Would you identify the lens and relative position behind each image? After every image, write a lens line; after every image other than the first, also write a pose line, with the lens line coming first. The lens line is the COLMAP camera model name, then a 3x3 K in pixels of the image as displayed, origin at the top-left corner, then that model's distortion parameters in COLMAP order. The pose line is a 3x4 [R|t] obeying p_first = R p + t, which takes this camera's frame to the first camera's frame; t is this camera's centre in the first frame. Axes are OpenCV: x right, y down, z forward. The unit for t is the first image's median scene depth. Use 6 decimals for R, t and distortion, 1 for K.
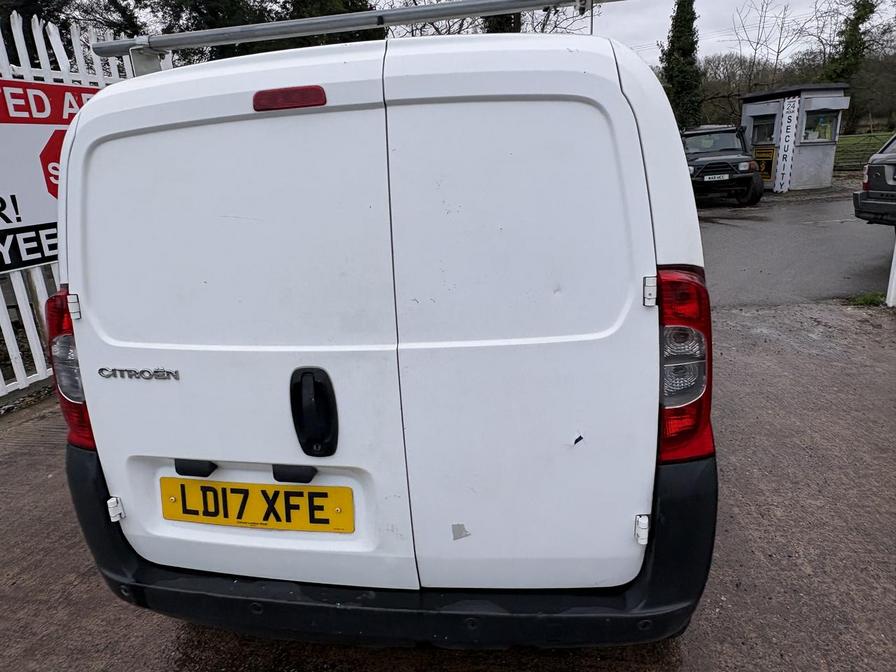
lens RADIAL K [[591.7, 0, 447.4], [0, 591.7, 339.7], [0, 0, 1]] dist [-0.000590, 0.003285]
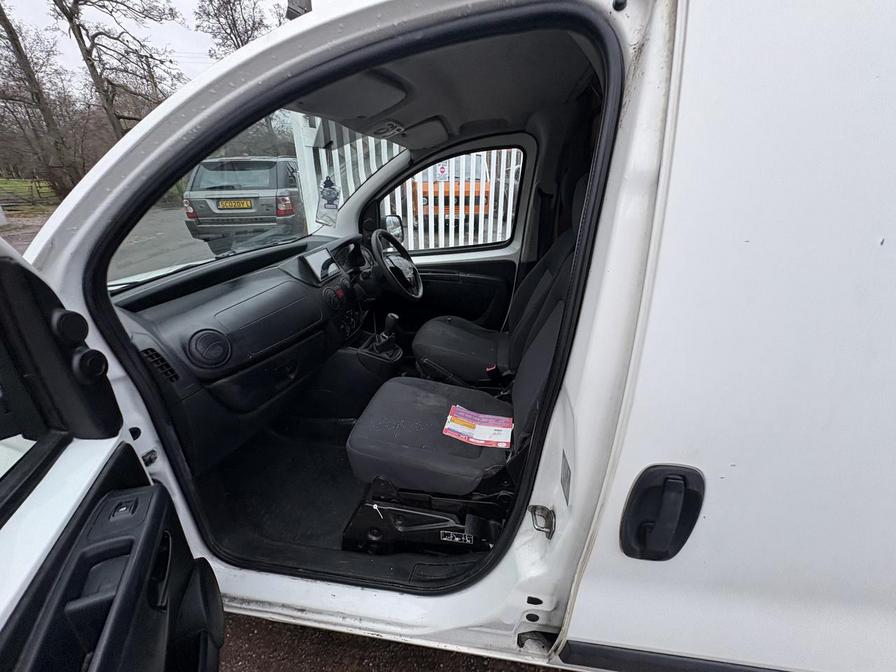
lens RADIAL K [[359.1, 0, 446.4], [0, 359.1, 337.1], [0, 0, 1]] dist [0.001261, 0.000129]
pose [[-0.006967, -0.347060, 0.937817, -0.875570], [0.293301, 0.895883, 0.333720, -0.518162], [-0.955995, 0.277388, 0.095552, 2.032536]]
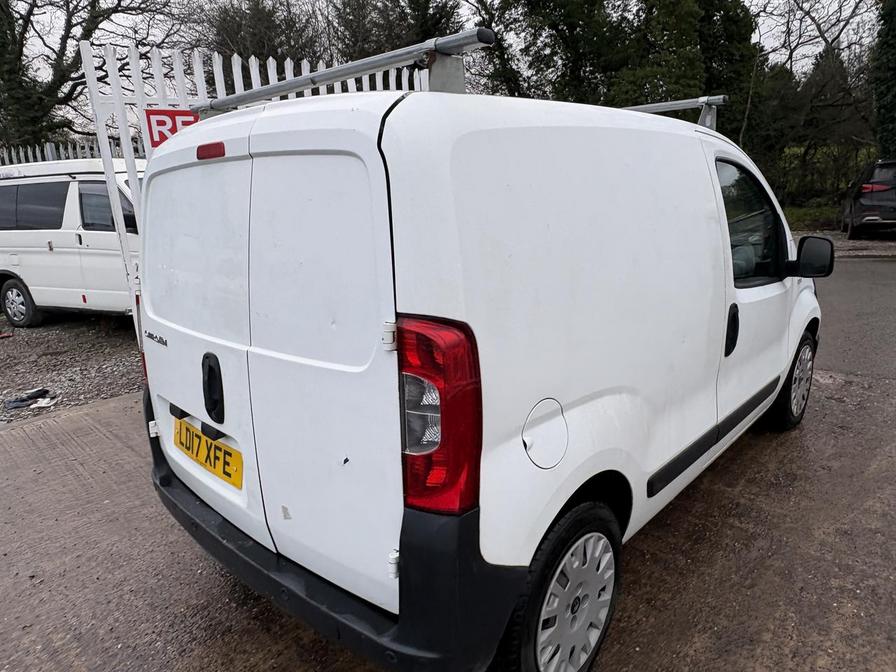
lens RADIAL K [[591.7, 0, 447.4], [0, 591.7, 339.7], [0, 0, 1]] dist [-0.000590, 0.003285]
pose [[0.839831, 0.162097, -0.518082, 0.771465], [-0.165707, 0.985376, 0.039688, -0.106051], [0.516939, 0.052519, 0.854410, 0.128557]]
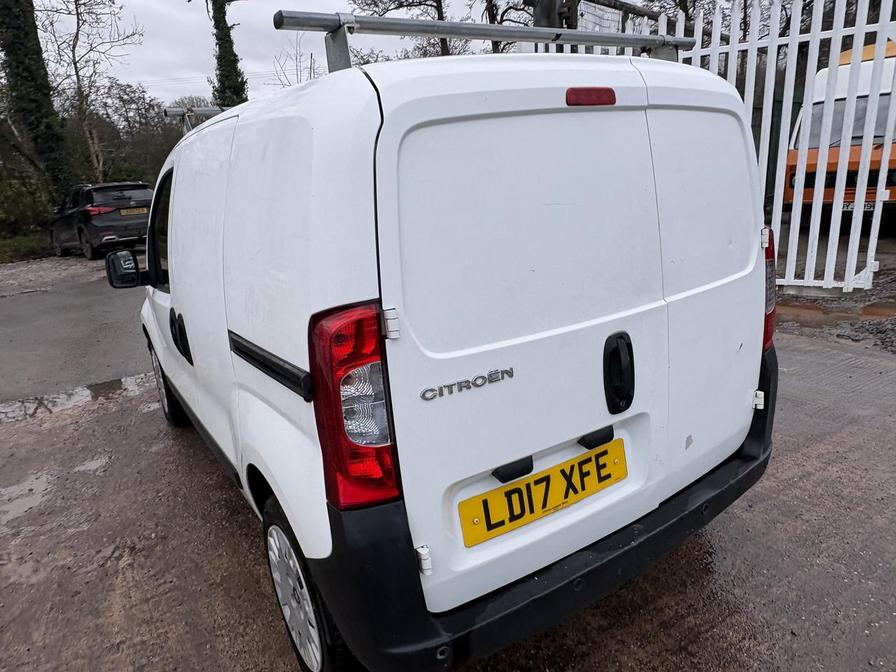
lens RADIAL K [[591.7, 0, 447.4], [0, 591.7, 339.7], [0, 0, 1]] dist [-0.000590, 0.003285]
pose [[0.735636, -0.185051, 0.651610, -1.056609], [0.221761, 0.974742, 0.026460, -0.036955], [-0.640048, 0.125037, 0.758093, 0.307027]]
